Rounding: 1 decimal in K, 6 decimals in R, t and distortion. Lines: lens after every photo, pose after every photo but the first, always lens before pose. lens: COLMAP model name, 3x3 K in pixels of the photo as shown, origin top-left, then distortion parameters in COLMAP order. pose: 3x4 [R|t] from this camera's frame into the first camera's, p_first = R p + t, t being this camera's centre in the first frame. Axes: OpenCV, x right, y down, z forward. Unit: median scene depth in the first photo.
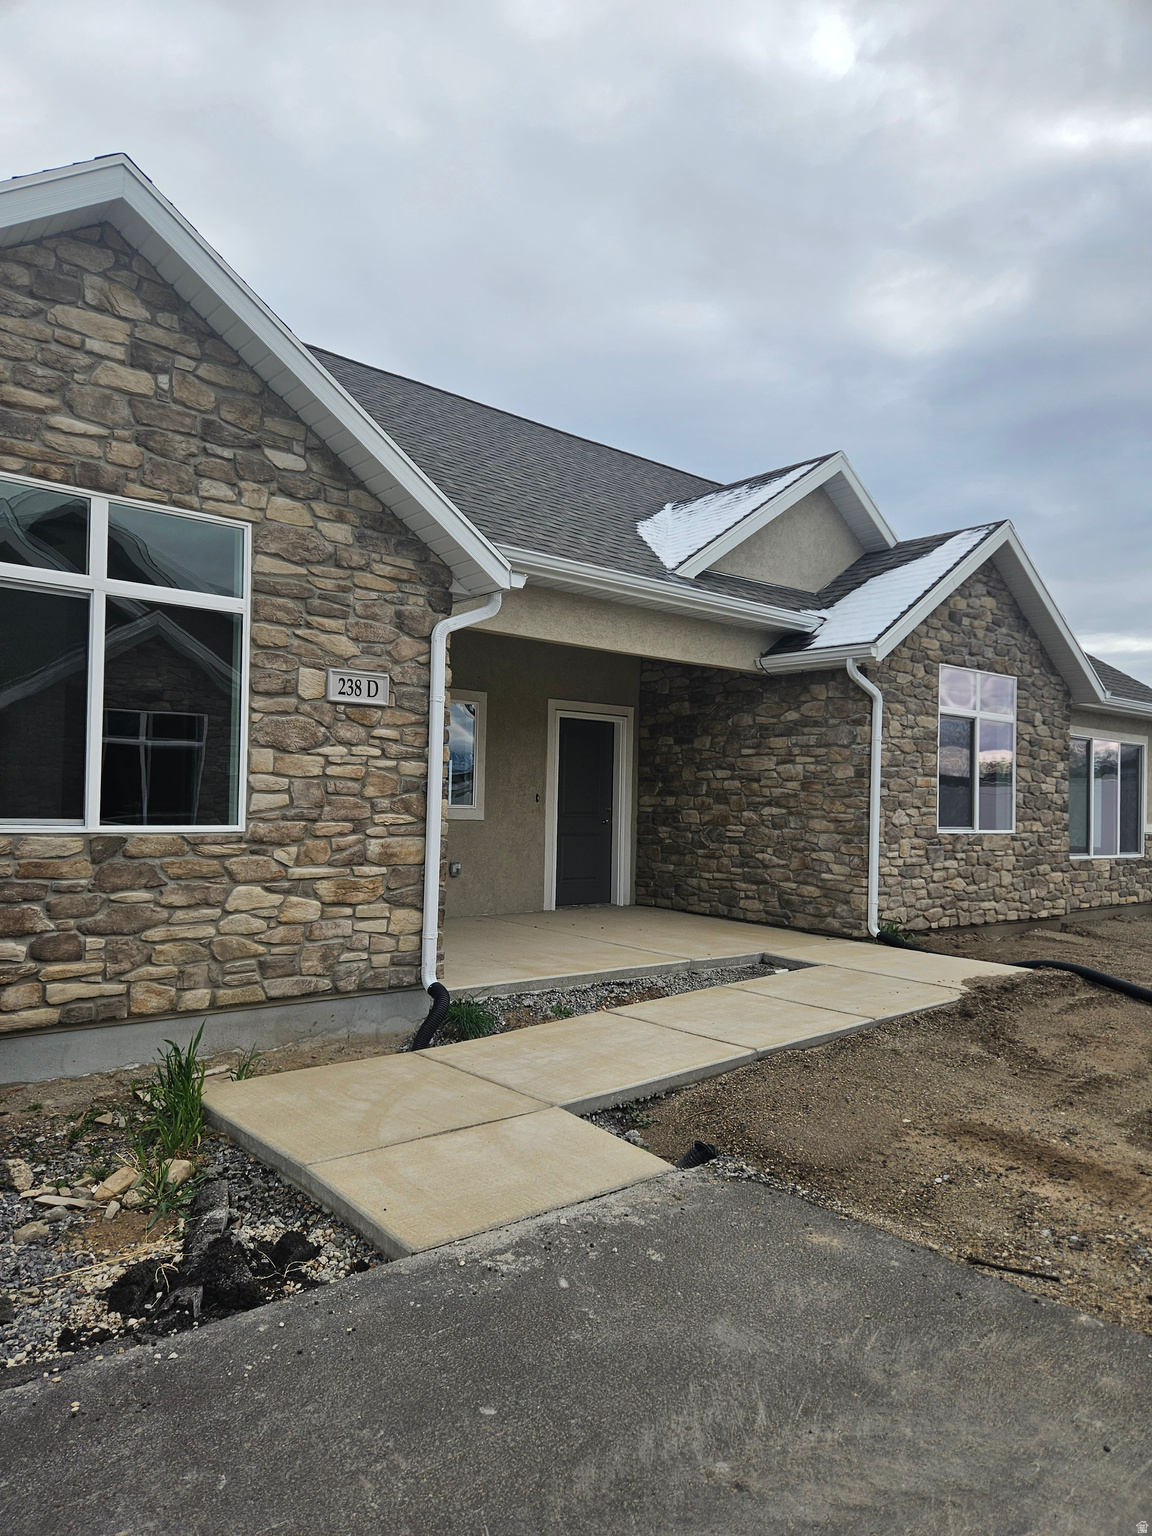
lens RADIAL K [[1036.3, 0, 579.6], [0, 1036.3, 773.7], [0, 0, 1]] dist [0.085081, -0.074258]
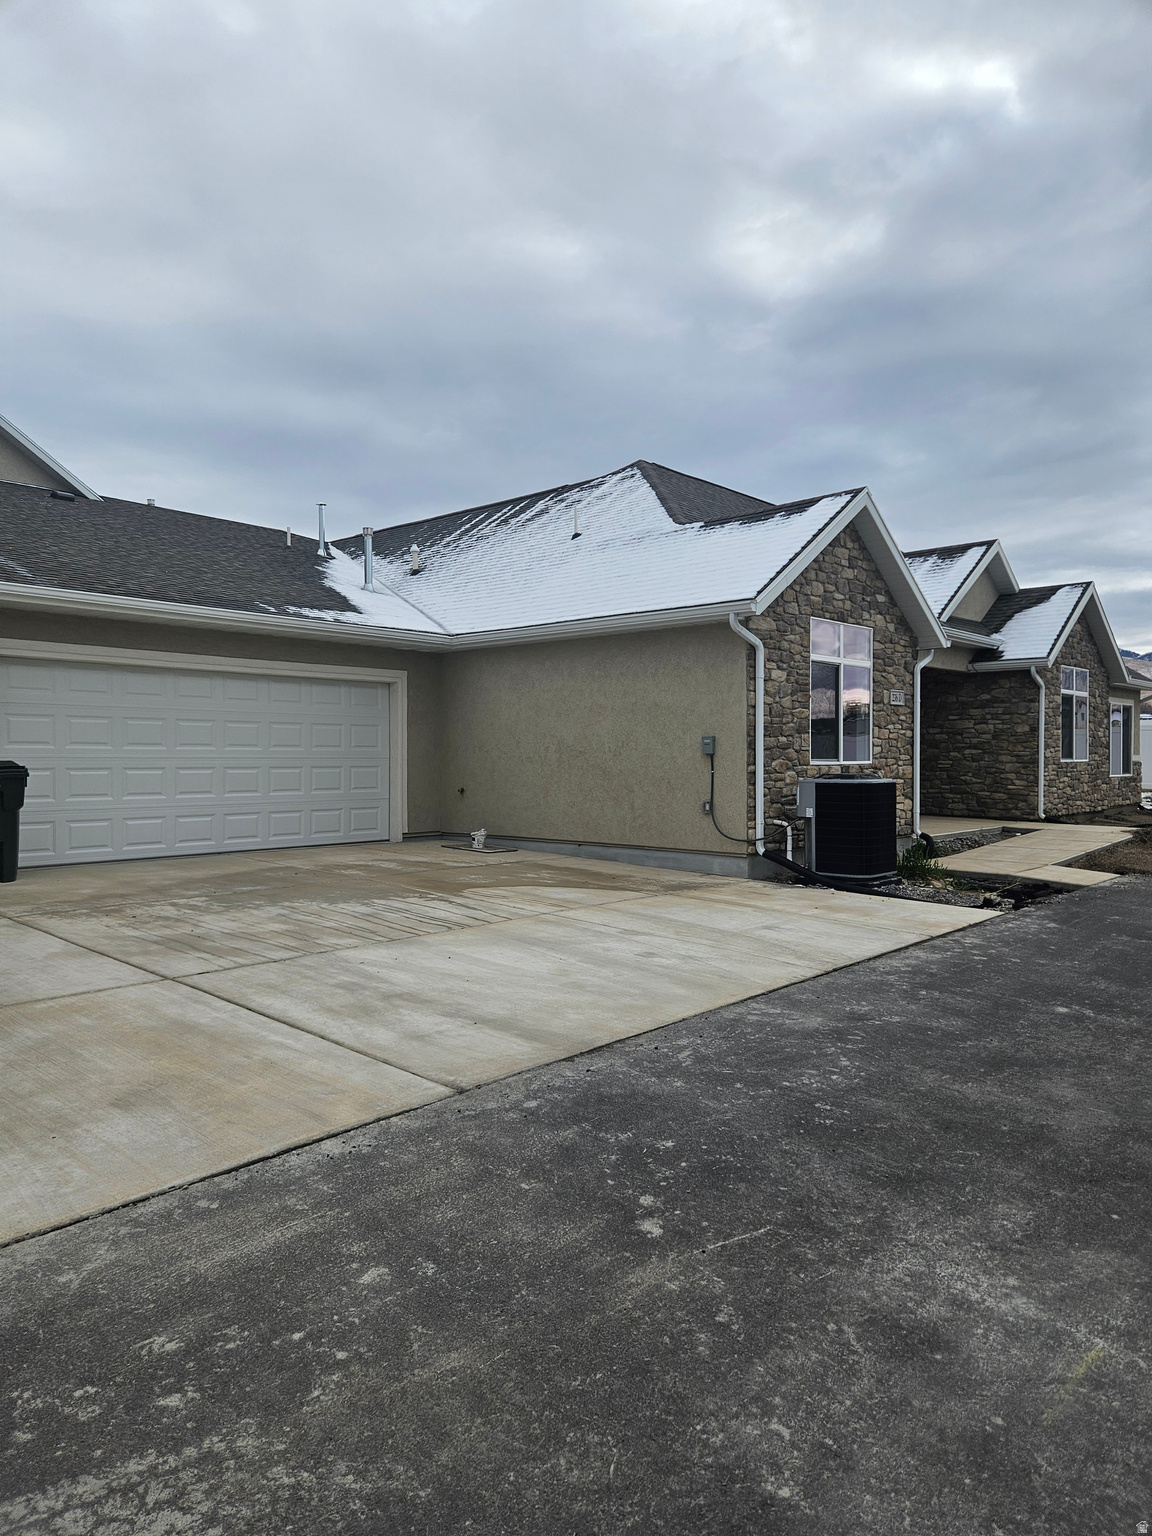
lens RADIAL K [[1120.0, 0, 576.0], [0, 1120.0, 768.0], [0, 0, 1]] dist [0.107262, 0.000911]
pose [[0.985786, -0.025429, 0.166070, -0.787918], [0.018518, 0.998902, 0.043032, -0.030819], [-0.166982, -0.039345, 0.985175, -0.763605]]
